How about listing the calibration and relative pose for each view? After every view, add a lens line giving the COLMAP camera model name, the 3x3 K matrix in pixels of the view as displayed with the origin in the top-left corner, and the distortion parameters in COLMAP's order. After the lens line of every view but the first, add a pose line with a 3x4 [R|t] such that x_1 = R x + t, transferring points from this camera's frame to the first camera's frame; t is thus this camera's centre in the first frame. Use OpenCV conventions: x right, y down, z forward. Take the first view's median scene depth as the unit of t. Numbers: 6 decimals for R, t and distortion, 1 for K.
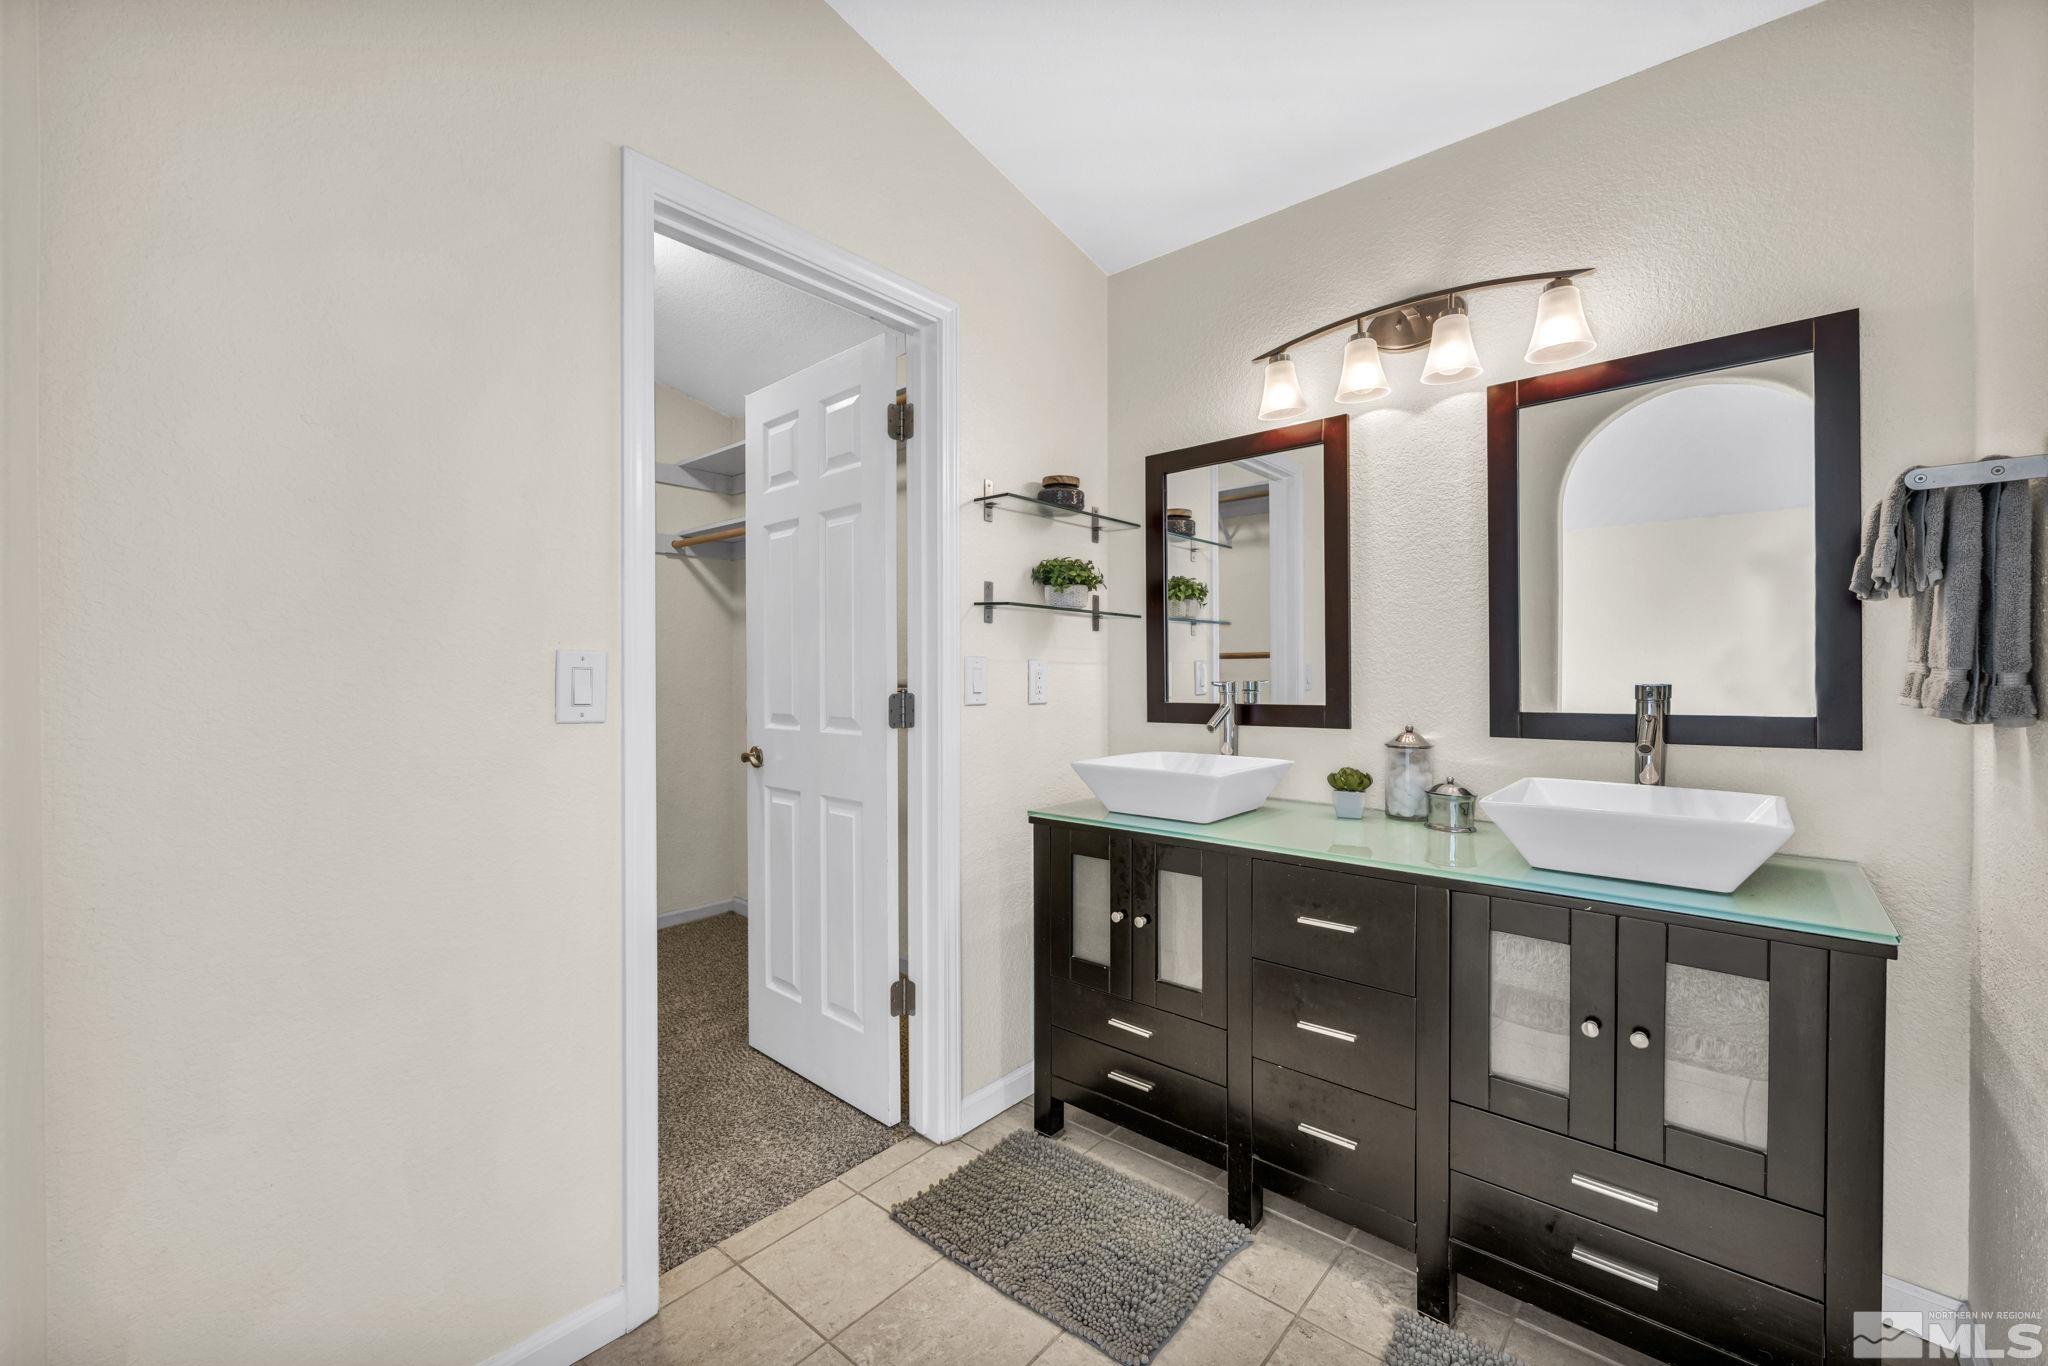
lens RADIAL K [[826.8, 0, 1023.7], [0, 826.8, 676.1], [0, 0, 1]] dist [0.003990, 0.000292]
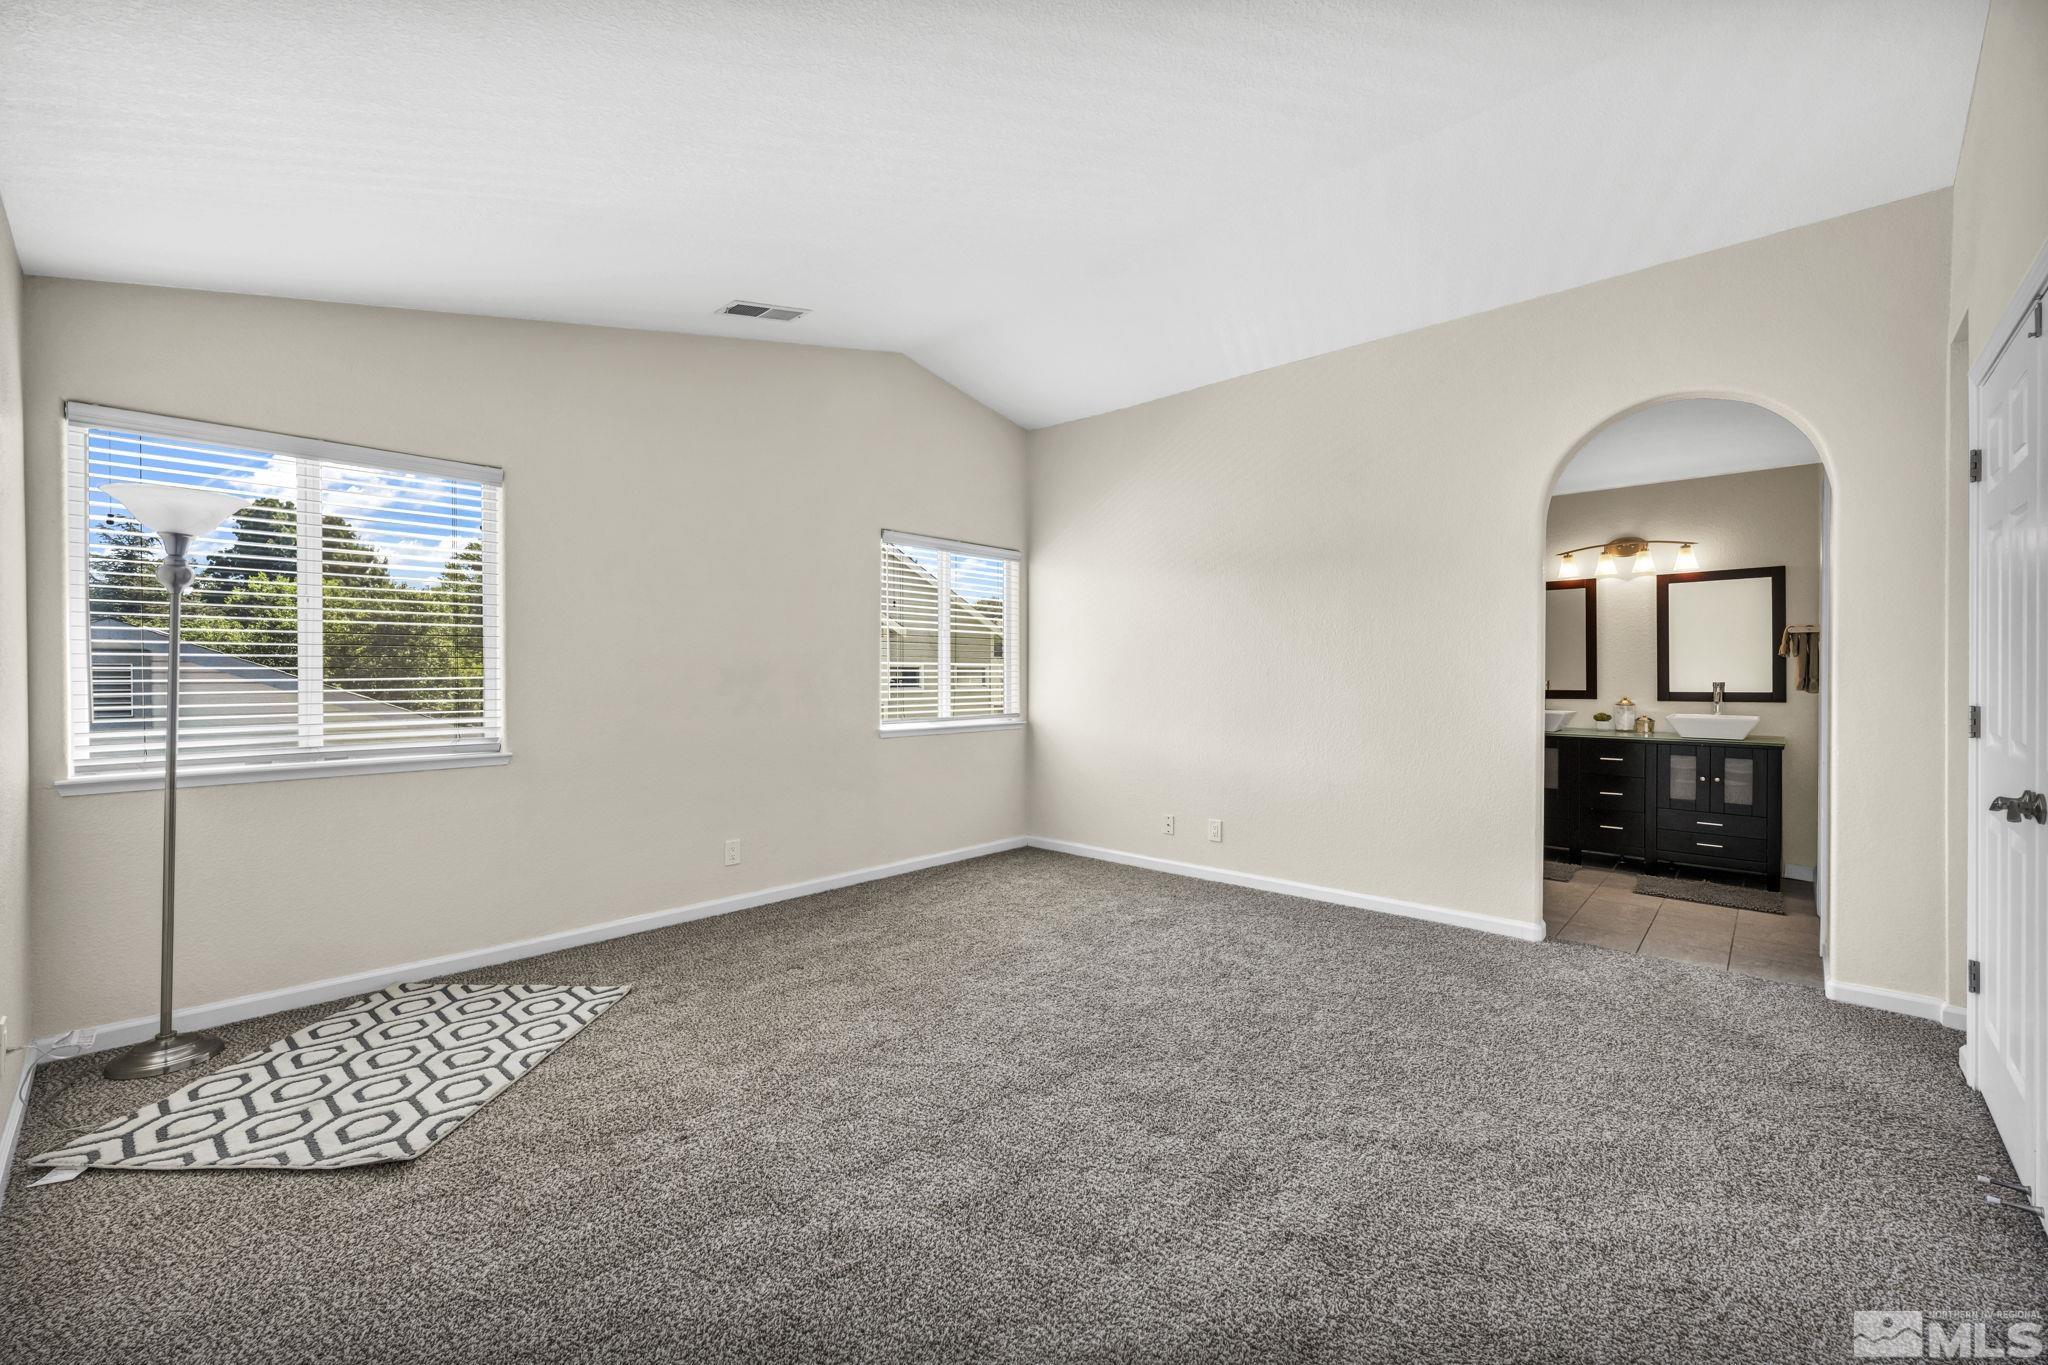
lens RADIAL K [[826.8, 0, 1017.7], [0, 826.8, 676.8], [0, 0, 1]] dist [0.003990, 0.000292]
pose [[0.999464, 0.004212, -0.032467, -1.595001], [-0.004180, 0.999991, 0.001052, -0.001700], [0.032471, -0.000916, 0.999472, -1.977859]]
